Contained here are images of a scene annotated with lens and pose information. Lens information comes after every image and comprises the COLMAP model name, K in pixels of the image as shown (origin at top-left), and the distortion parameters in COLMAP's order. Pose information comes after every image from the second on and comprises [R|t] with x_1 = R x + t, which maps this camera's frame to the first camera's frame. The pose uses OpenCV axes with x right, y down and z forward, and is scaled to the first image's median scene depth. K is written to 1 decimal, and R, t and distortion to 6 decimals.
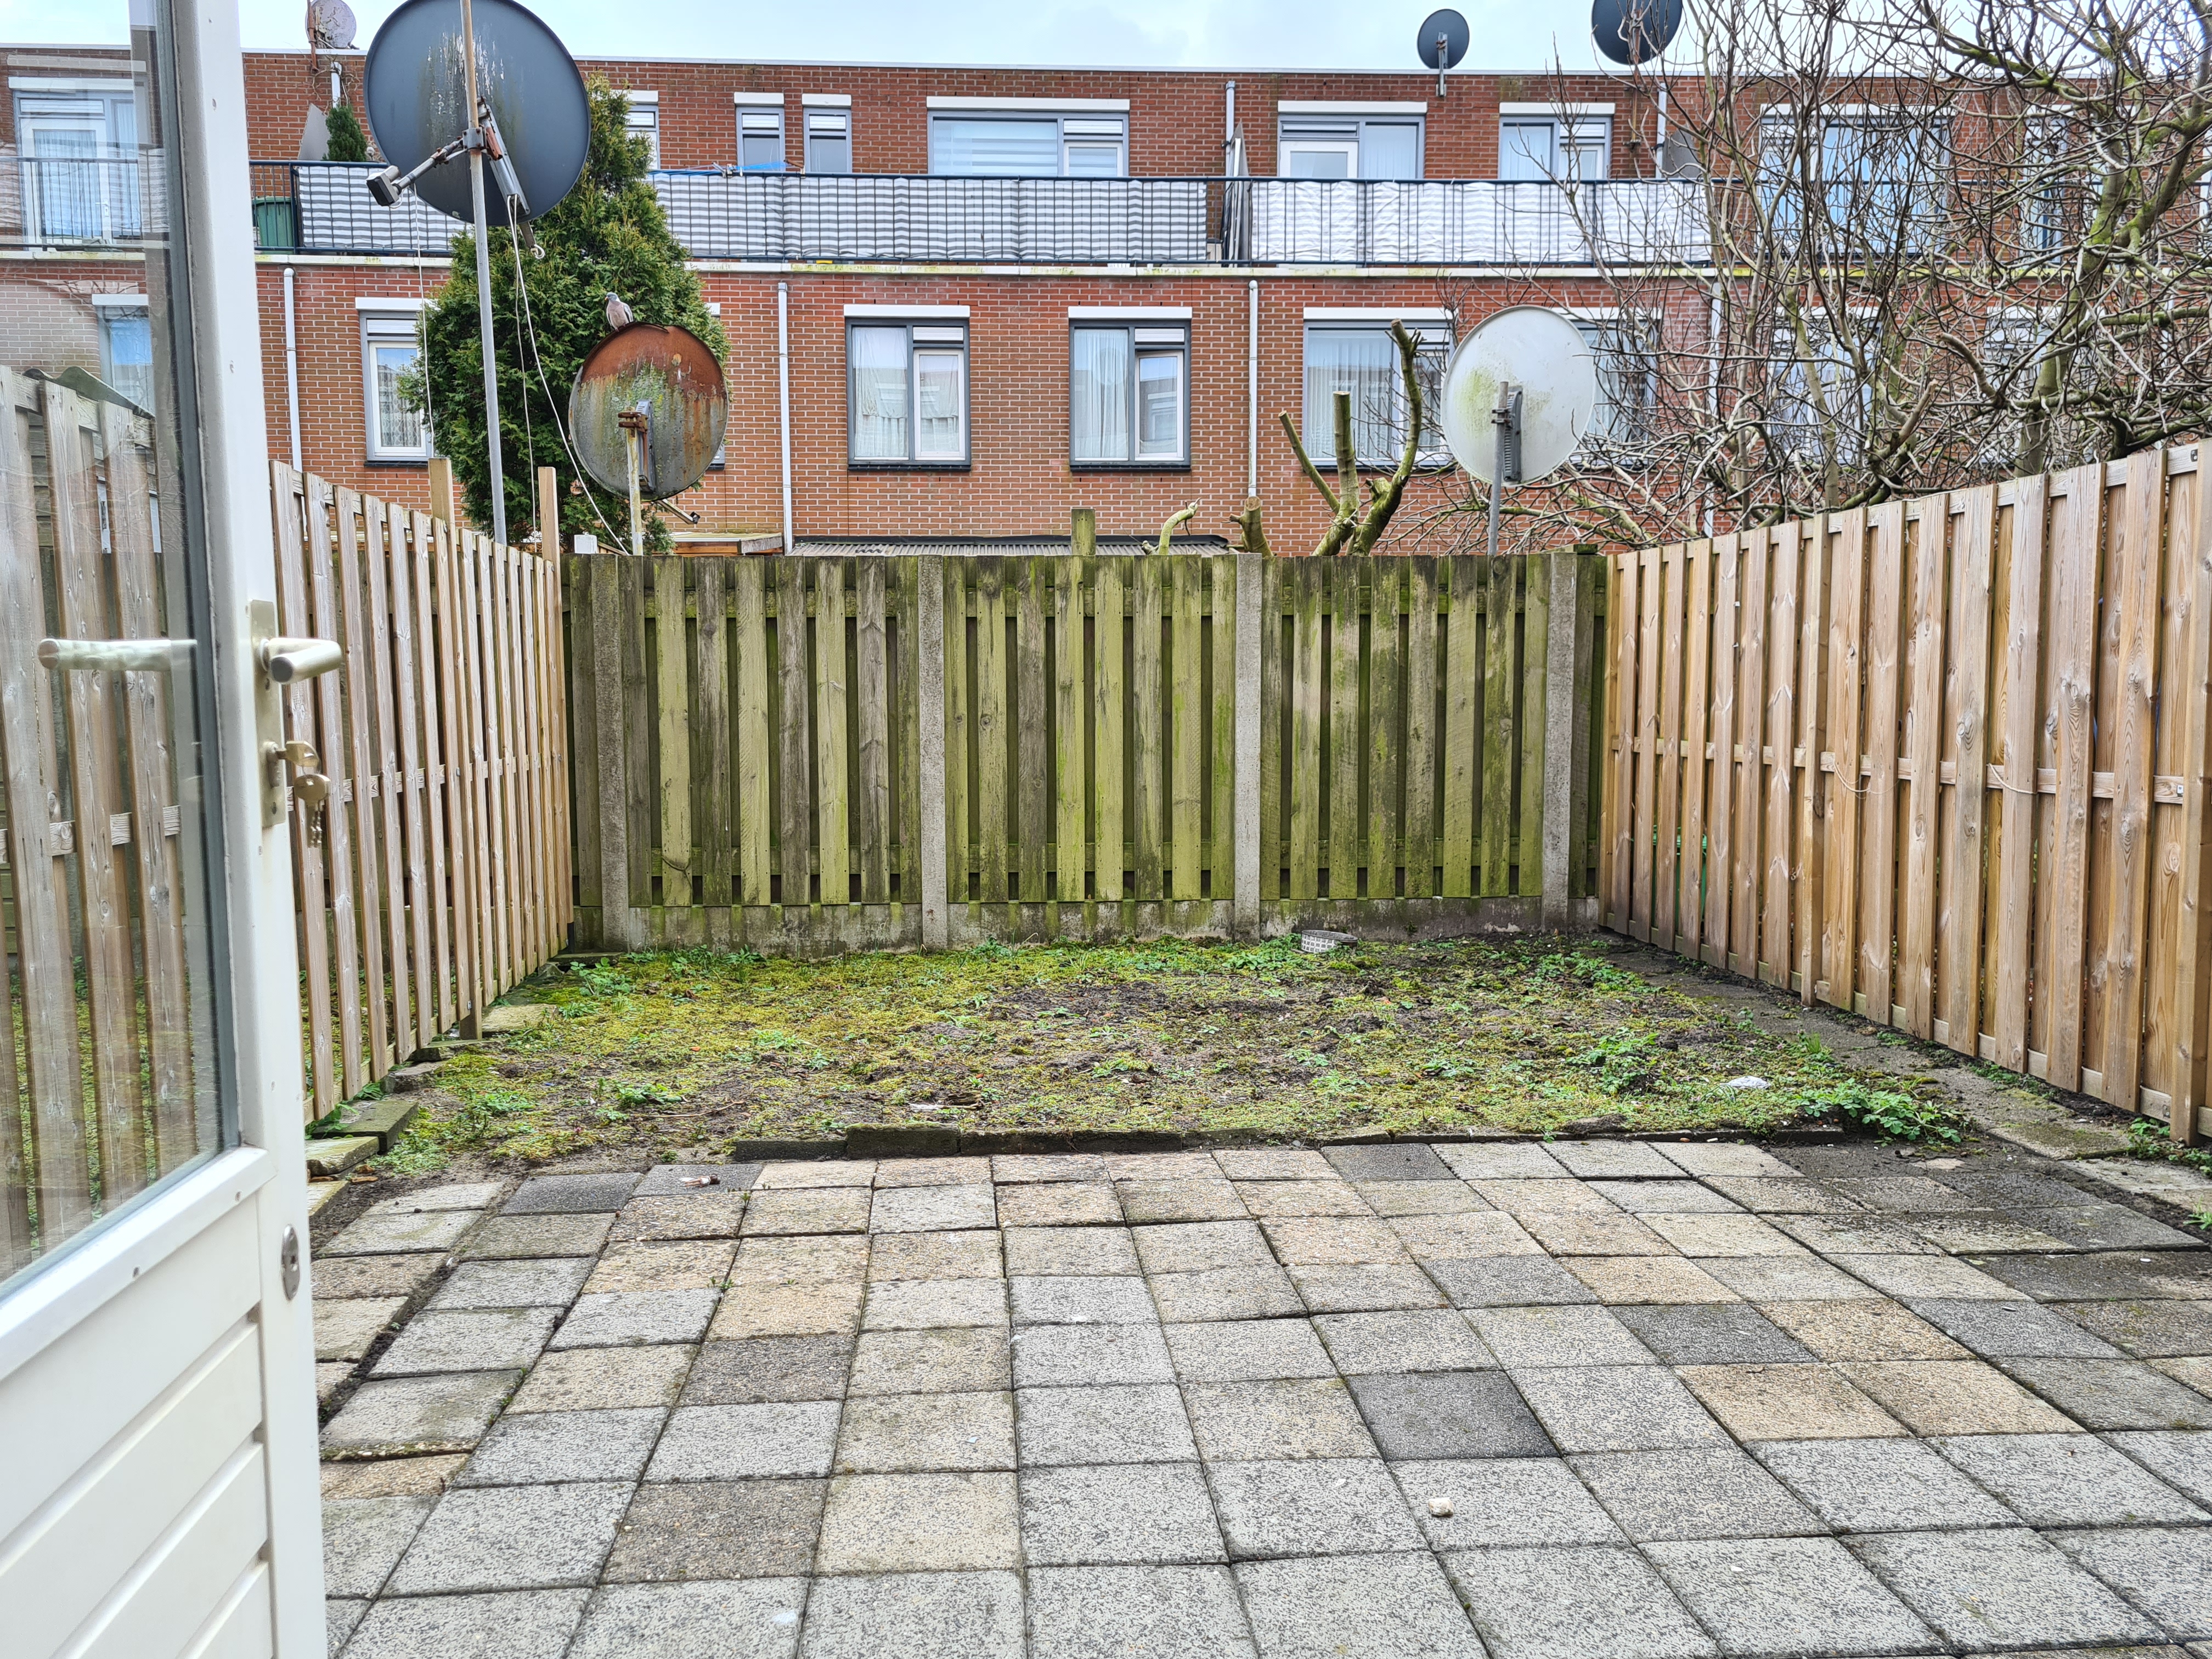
lens RADIAL K [[1659.6, 0, 1092.8], [0, 1659.6, 840.5], [0, 0, 1]] dist [0.053267, 0.001953]
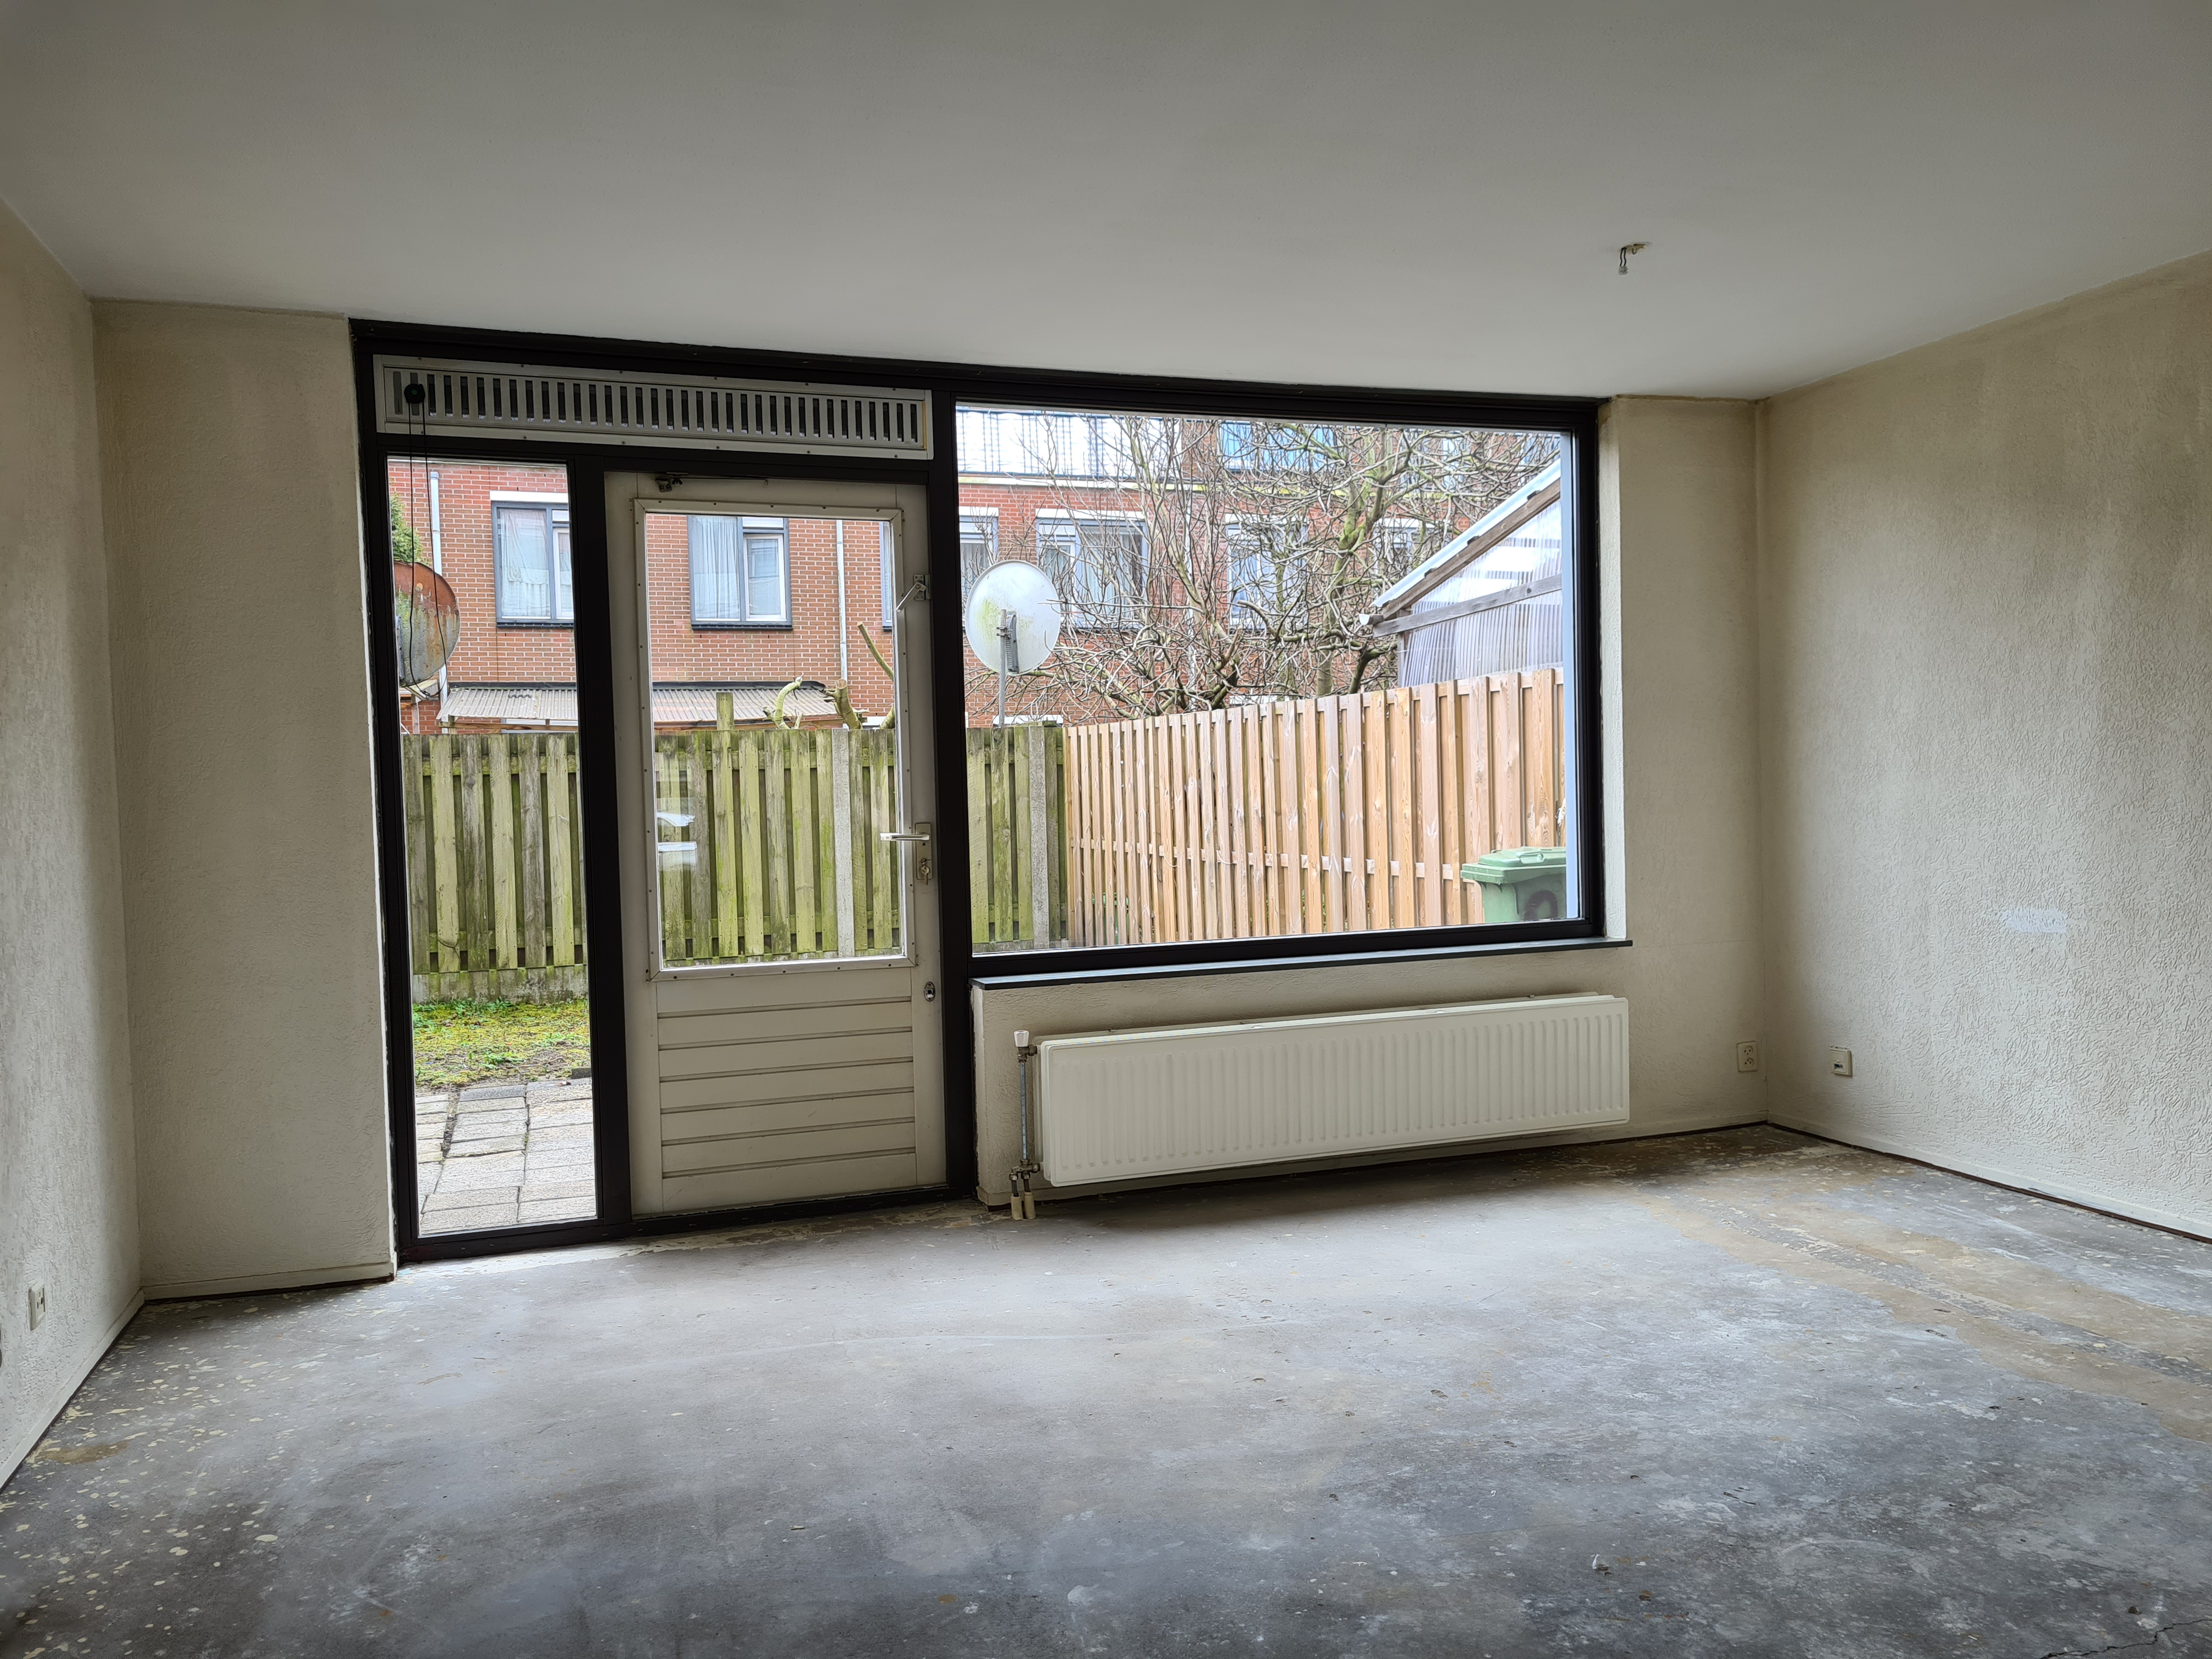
lens RADIAL K [[1659.6, 0, 1108.9], [0, 1659.6, 850.4], [0, 0, 1]] dist [0.053267, 0.001953]
pose [[0.969453, -0.029152, 0.243540, -0.044229], [0.042501, 0.997857, -0.049740, 0.030537], [-0.241568, 0.058572, 0.968615, -0.562946]]
